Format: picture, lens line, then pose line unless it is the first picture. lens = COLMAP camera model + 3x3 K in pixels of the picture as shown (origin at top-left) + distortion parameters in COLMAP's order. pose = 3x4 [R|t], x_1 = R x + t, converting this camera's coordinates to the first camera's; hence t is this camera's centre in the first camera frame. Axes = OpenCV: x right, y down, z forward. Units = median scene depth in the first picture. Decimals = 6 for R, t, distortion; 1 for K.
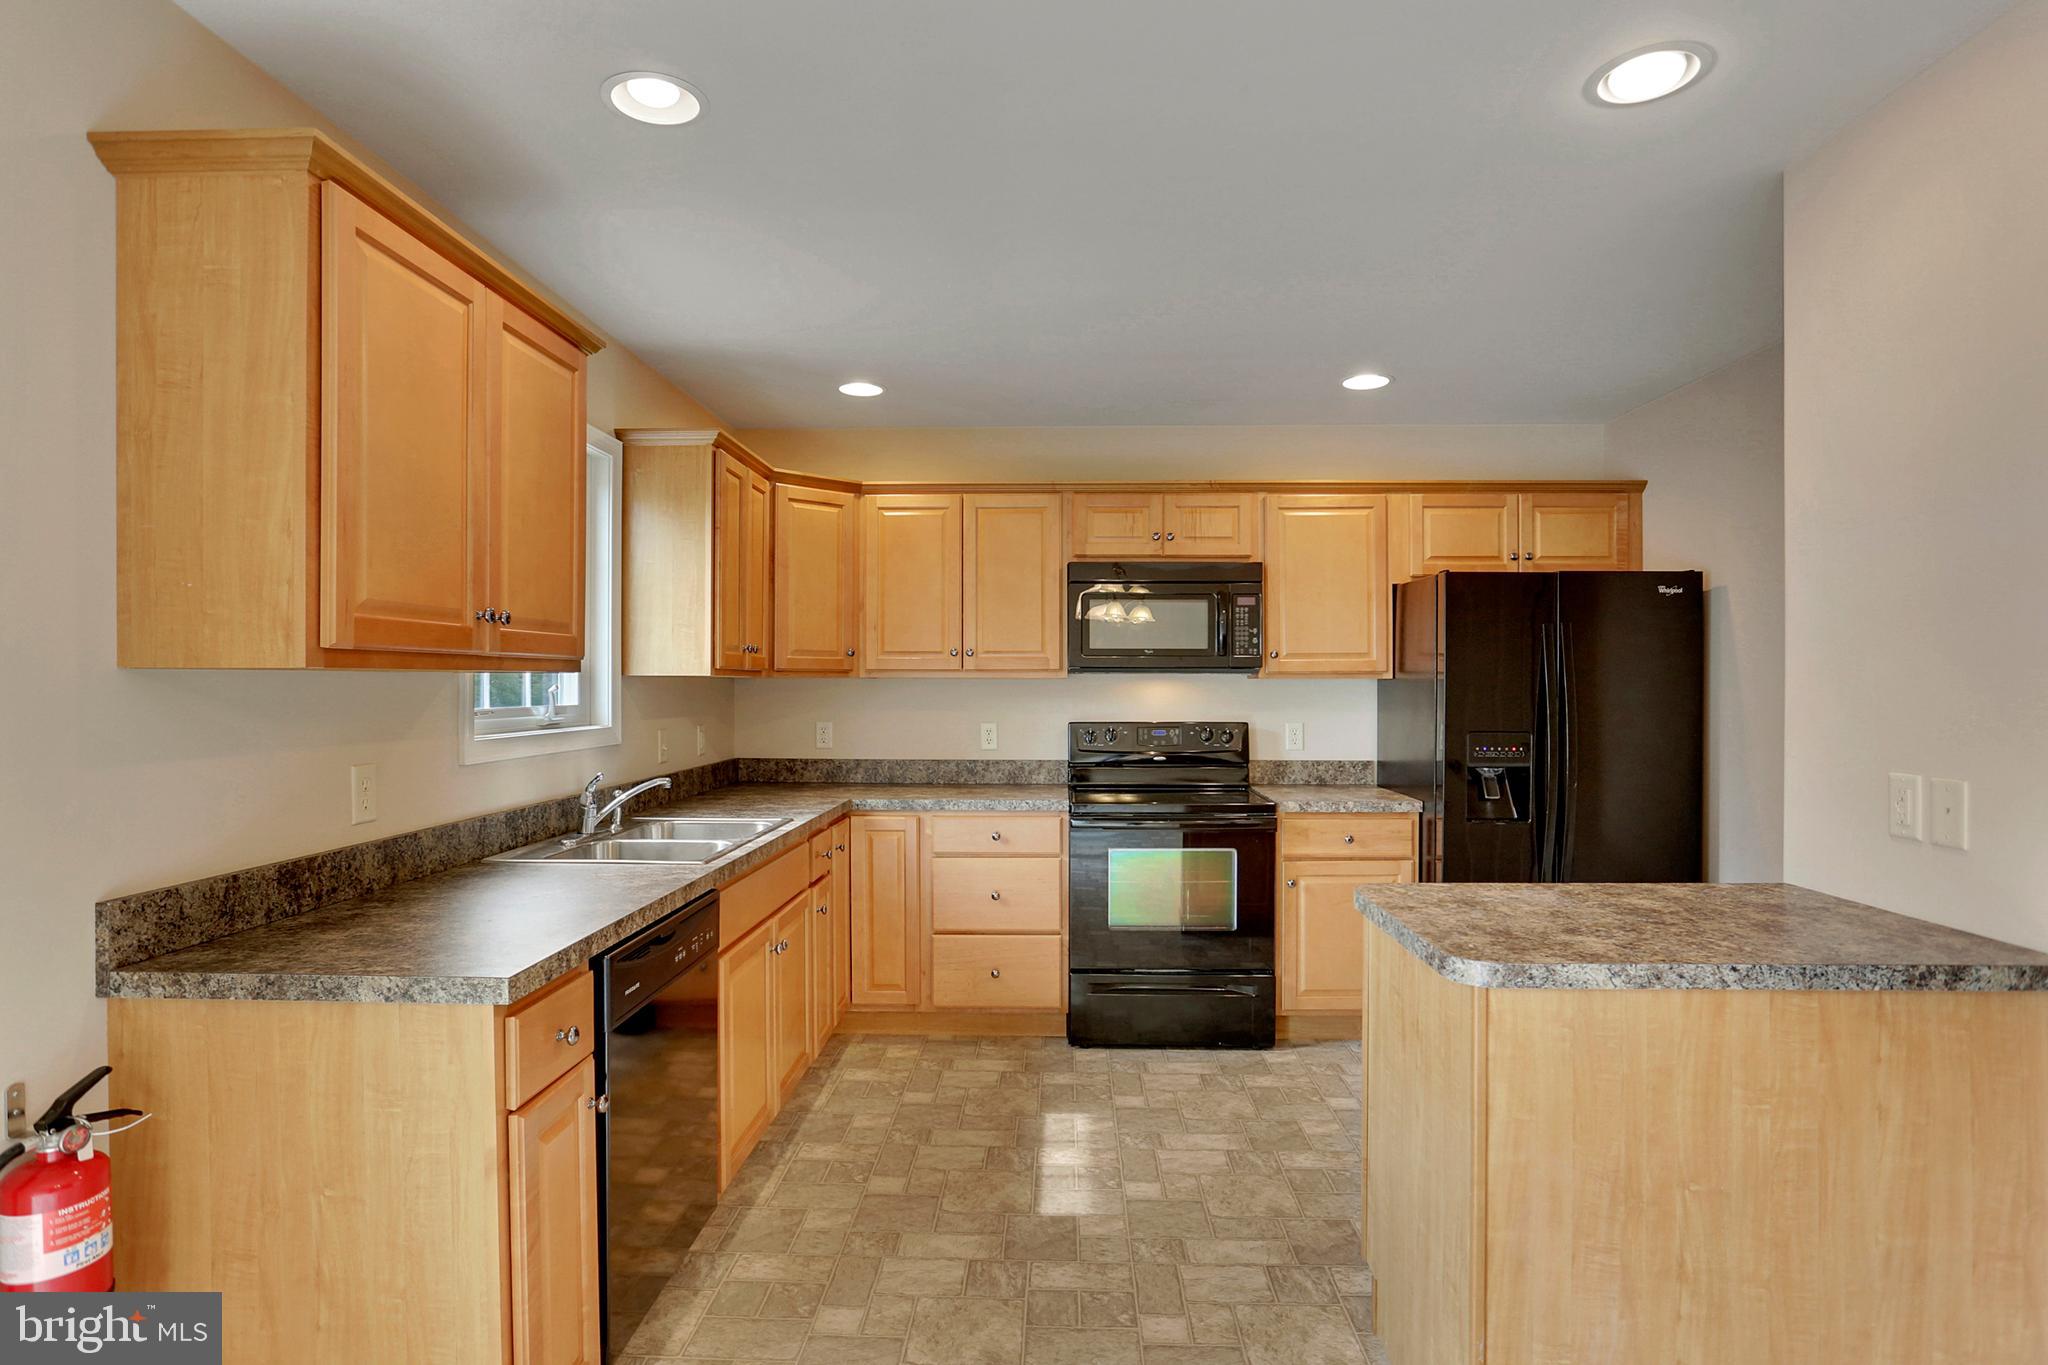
lens RADIAL K [[1056.7, 0, 1024.0], [0, 1056.7, 682.5], [0, 0, 1]] dist [-0.050282, 0.028478]
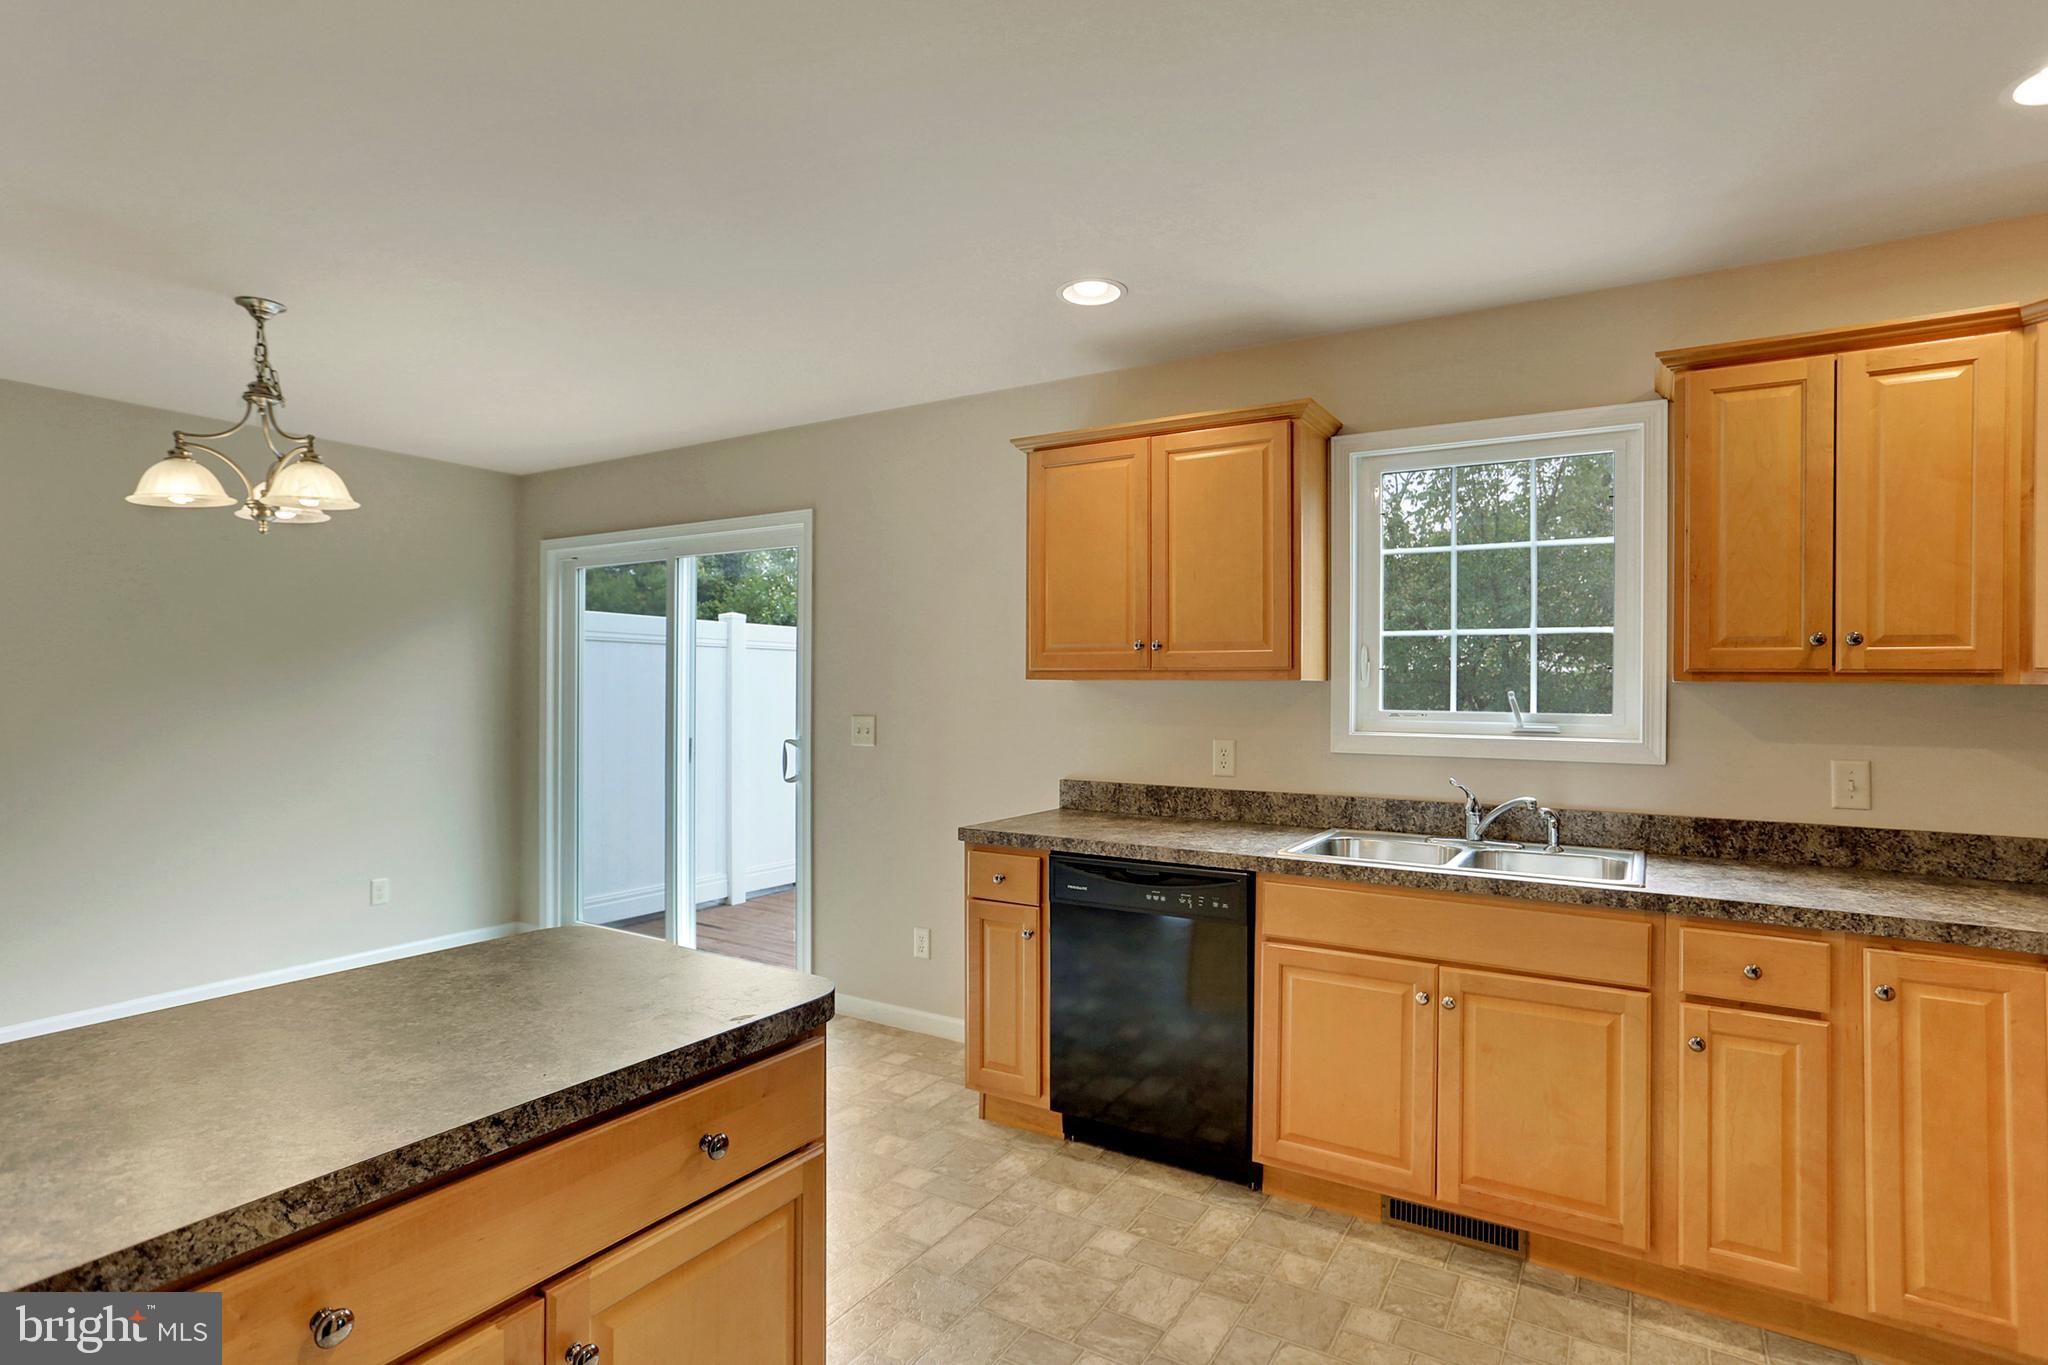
lens RADIAL K [[1026.8, 0, 1014.2], [0, 1026.8, 690.3], [0, 0, 1]] dist [-0.039872, 0.030754]
pose [[-0.495869, 0.001707, -0.868396, 0.501035], [-0.005058, 0.999975, 0.004853, -0.001359], [0.868383, 0.006799, -0.495848, 0.854617]]
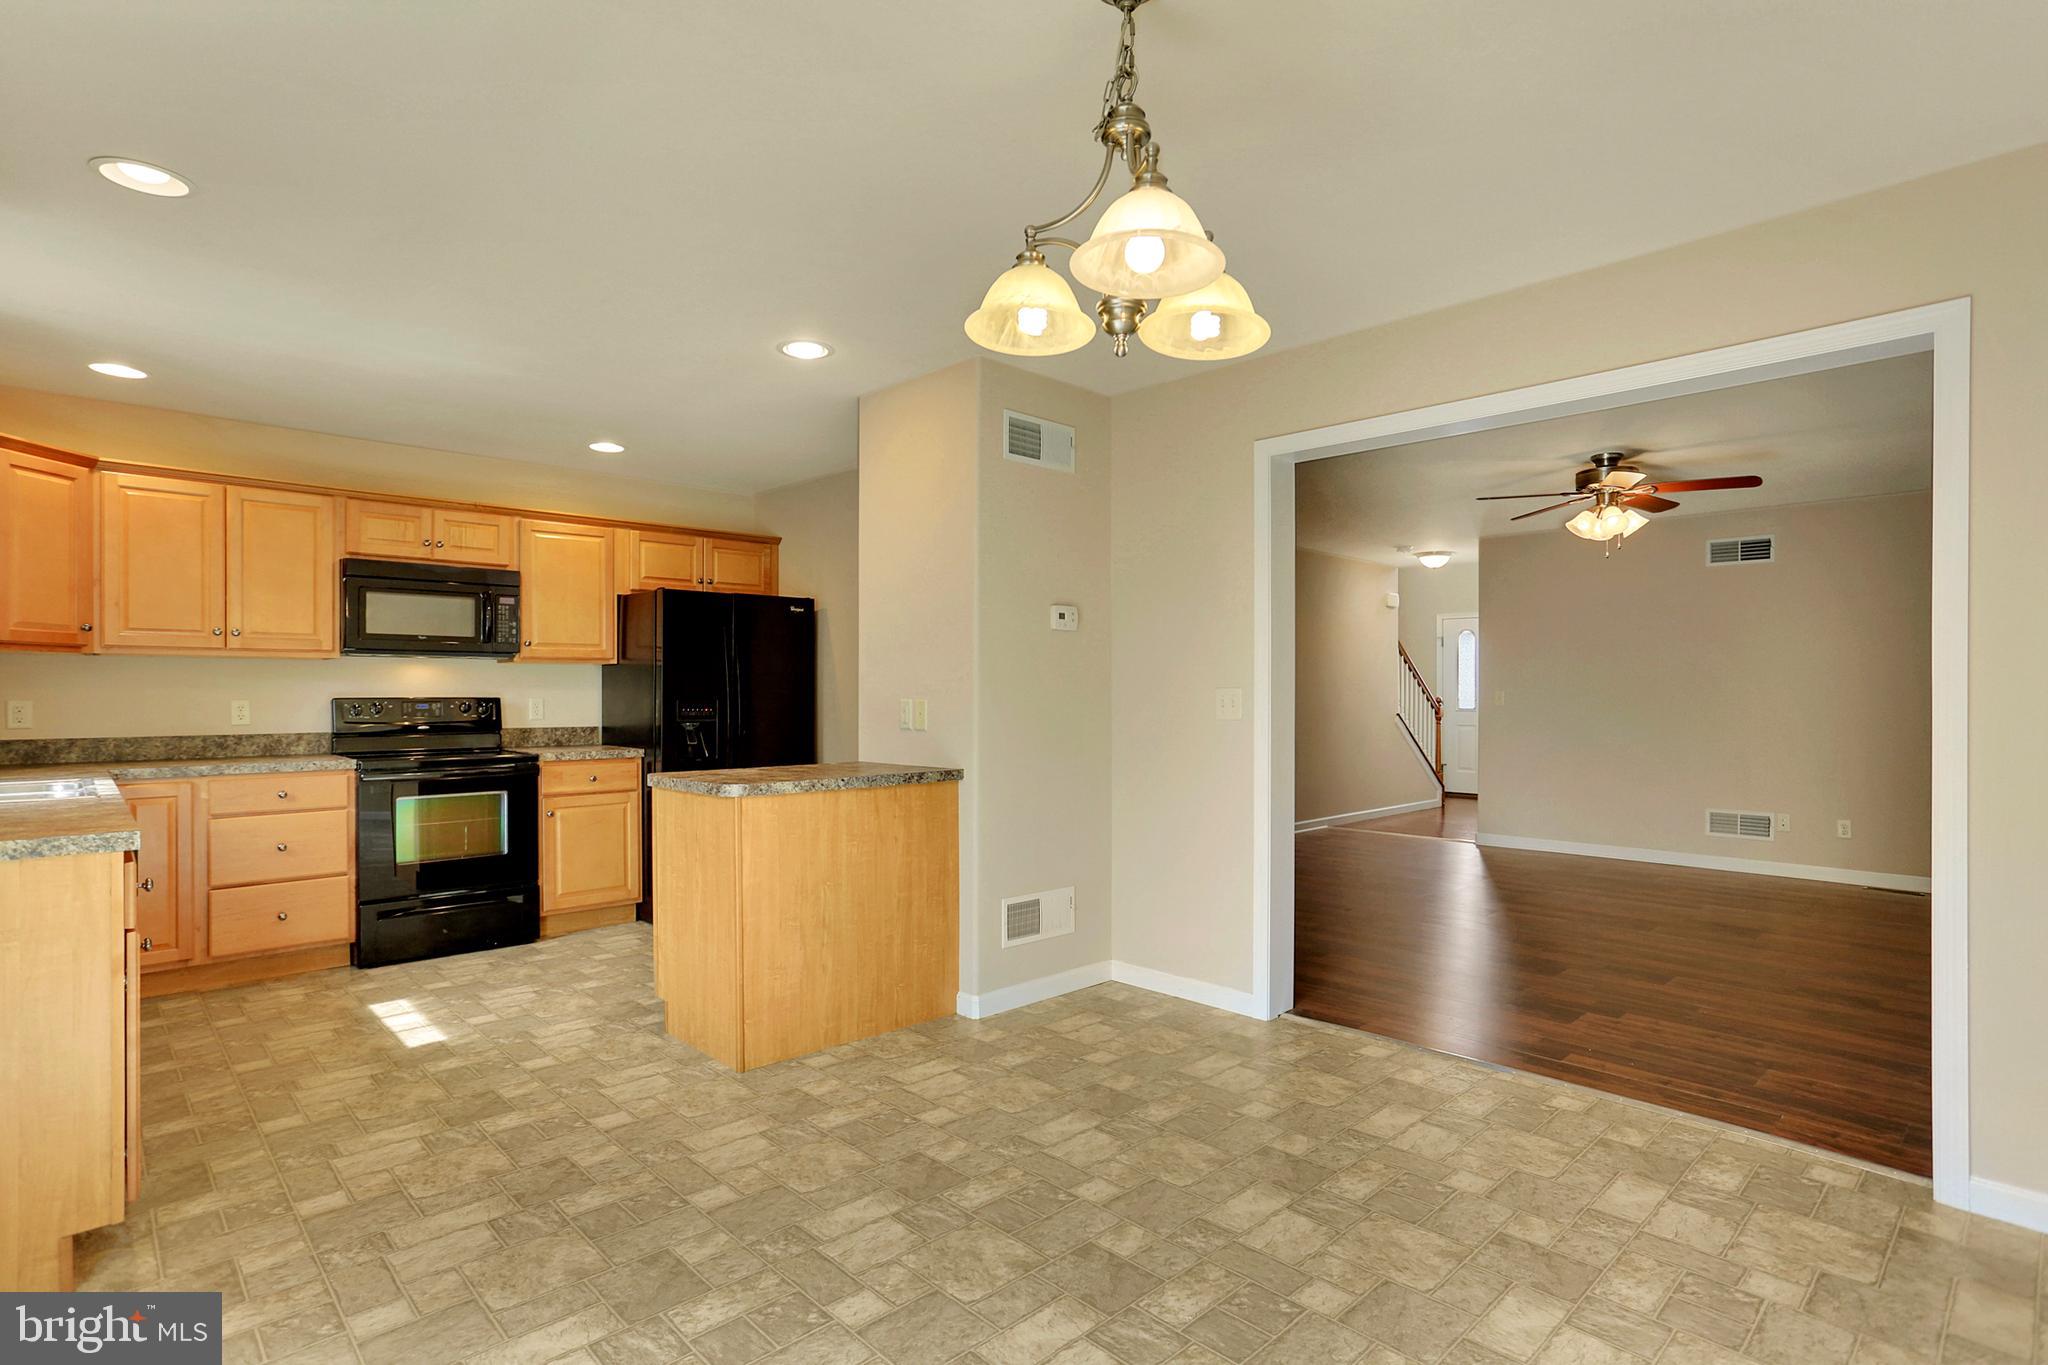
lens RADIAL K [[1026.8, 0, 1014.2], [0, 1026.8, 690.3], [0, 0, 1]] dist [-0.039872, 0.030754]
pose [[0.702805, 0.000325, 0.711382, -0.259109], [0.001502, 0.999997, -0.001940, 0.038413], [-0.711381, 0.002432, 0.702803, -0.336495]]
